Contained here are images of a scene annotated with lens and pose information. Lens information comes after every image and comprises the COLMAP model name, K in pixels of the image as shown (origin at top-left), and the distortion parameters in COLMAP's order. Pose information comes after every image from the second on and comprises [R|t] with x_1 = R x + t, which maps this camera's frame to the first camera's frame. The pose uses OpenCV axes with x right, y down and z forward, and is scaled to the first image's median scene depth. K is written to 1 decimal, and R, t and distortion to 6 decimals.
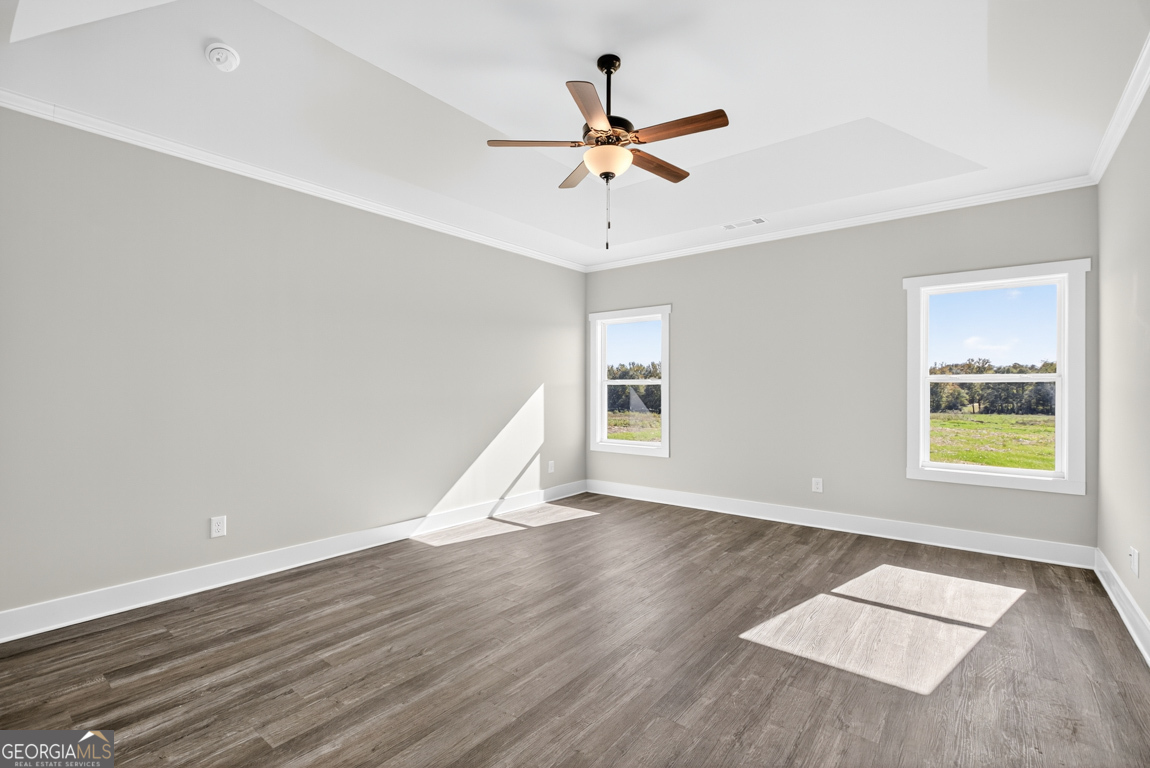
lens RADIAL K [[519.8, 0, 578.9], [0, 519.8, 387.0], [0, 0, 1]] dist [0.000427, 0.000196]
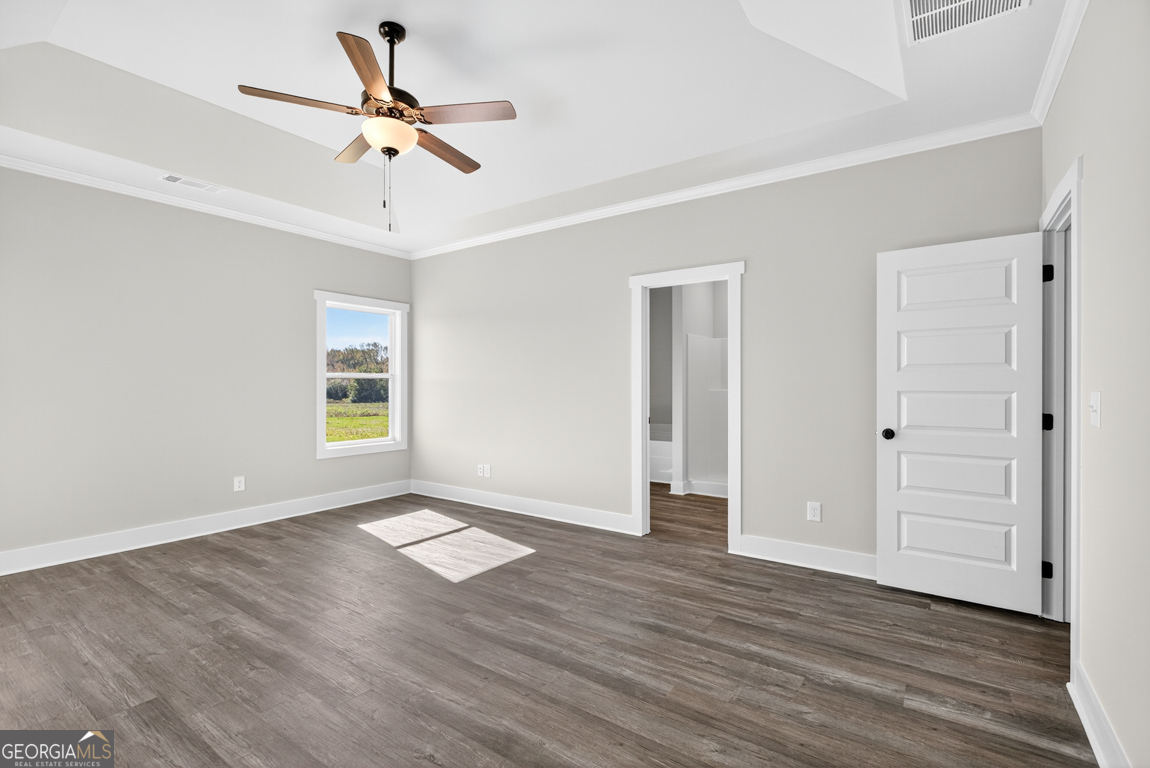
lens RADIAL K [[521.4, 0, 569.4], [0, 521.4, 374.6], [0, 0, 1]] dist [-0.001858, 0.000060]
pose [[-0.041877, 0.018867, 0.998945, -0.791820], [-0.002525, 0.999817, -0.018989, 0.006174], [-0.999120, -0.003318, -0.041821, 0.648183]]
